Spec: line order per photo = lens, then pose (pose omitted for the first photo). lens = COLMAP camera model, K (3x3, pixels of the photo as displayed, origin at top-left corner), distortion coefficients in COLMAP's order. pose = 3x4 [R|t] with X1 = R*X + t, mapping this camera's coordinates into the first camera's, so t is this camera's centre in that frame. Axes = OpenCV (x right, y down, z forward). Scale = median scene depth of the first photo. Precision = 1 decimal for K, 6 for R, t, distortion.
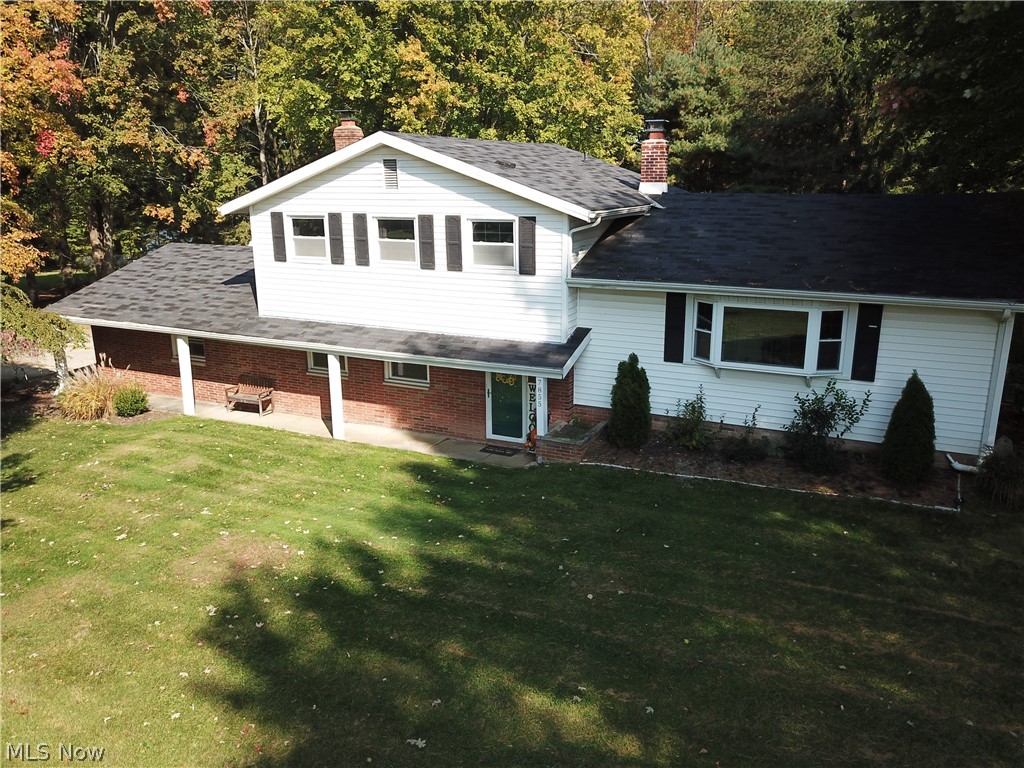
lens RADIAL K [[753.7, 0, 514.9], [0, 753.7, 390.9], [0, 0, 1]] dist [-0.005340, -0.023034]
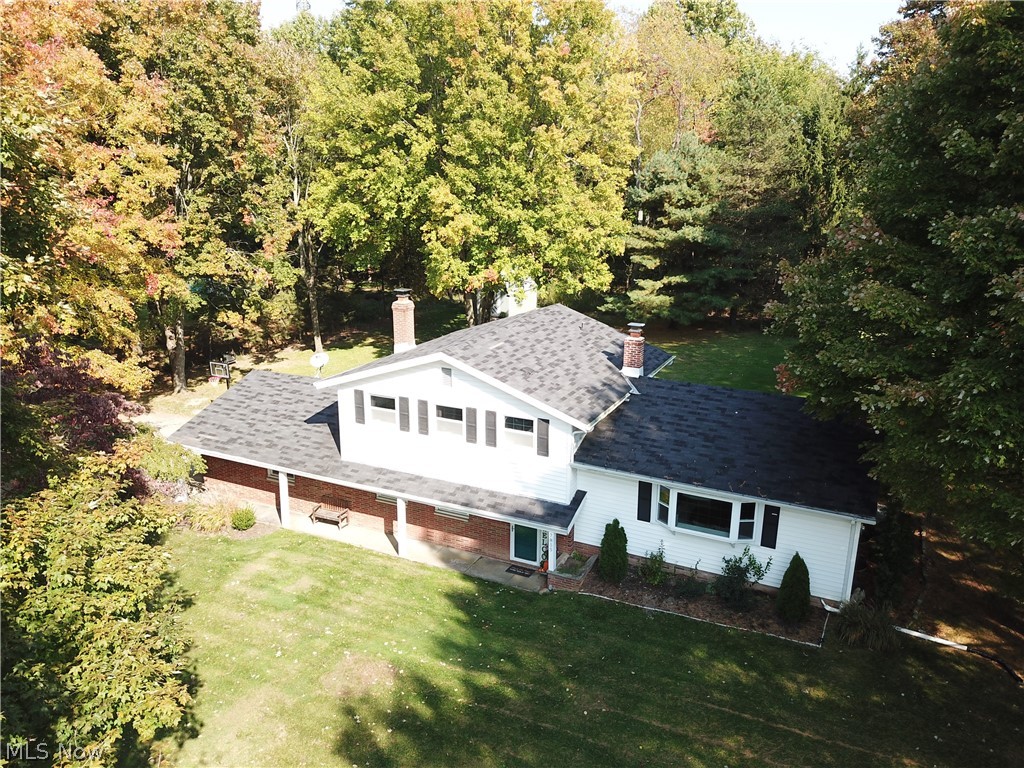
lens RADIAL K [[753.7, 0, 513.6], [0, 753.7, 381.3], [0, 0, 1]] dist [-0.005340, -0.023034]
pose [[0.999842, 0.013530, 0.011494, -0.055613], [-0.013627, 0.999872, 0.008423, -0.296017], [-0.011378, -0.008578, 0.999898, -0.413795]]
